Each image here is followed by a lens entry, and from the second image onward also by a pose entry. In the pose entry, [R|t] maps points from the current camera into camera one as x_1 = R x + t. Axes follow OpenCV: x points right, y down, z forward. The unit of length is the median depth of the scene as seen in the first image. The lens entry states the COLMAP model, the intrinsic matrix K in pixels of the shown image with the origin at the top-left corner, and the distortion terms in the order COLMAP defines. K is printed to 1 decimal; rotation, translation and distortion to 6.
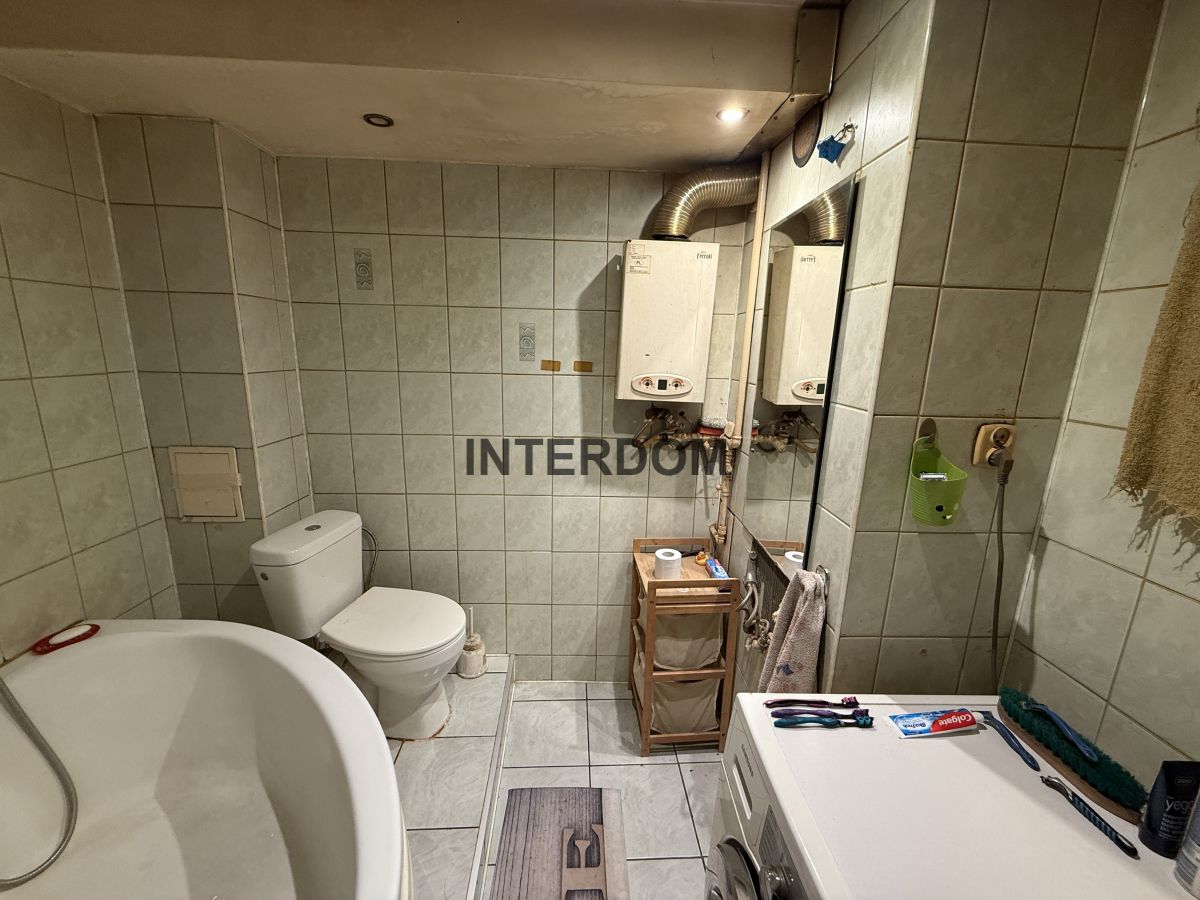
lens RADIAL K [[479.1, 0, 599.9], [0, 479.1, 452.2], [0, 0, 1]] dist [-0.001803, -0.000068]
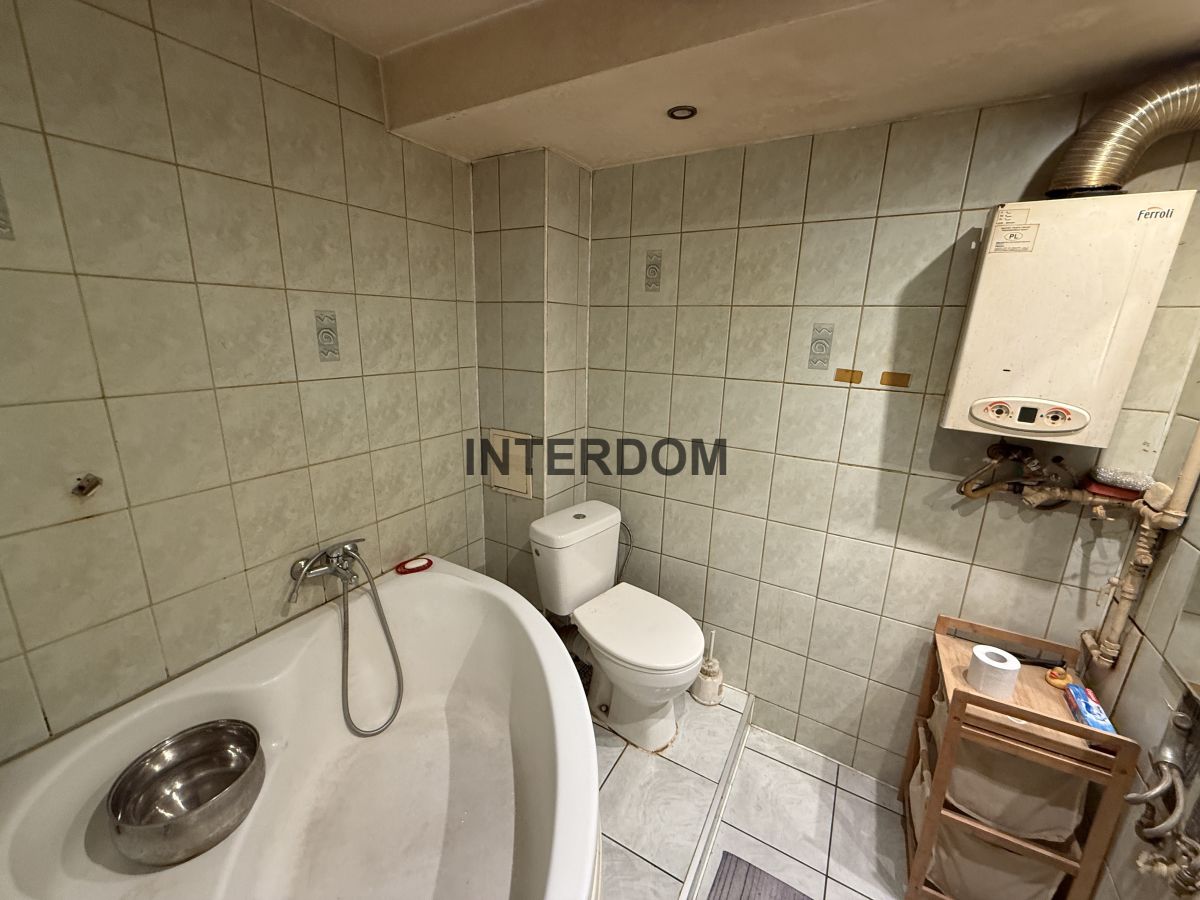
lens RADIAL K [[479.1, 0, 595.8], [0, 479.1, 449.0], [0, 0, 1]] dist [-0.001803, -0.000068]
pose [[0.835101, 0.131648, -0.534112, -0.011686], [-0.121699, 0.991097, 0.054005, -0.053804], [0.536466, 0.019901, 0.843687, 0.101127]]
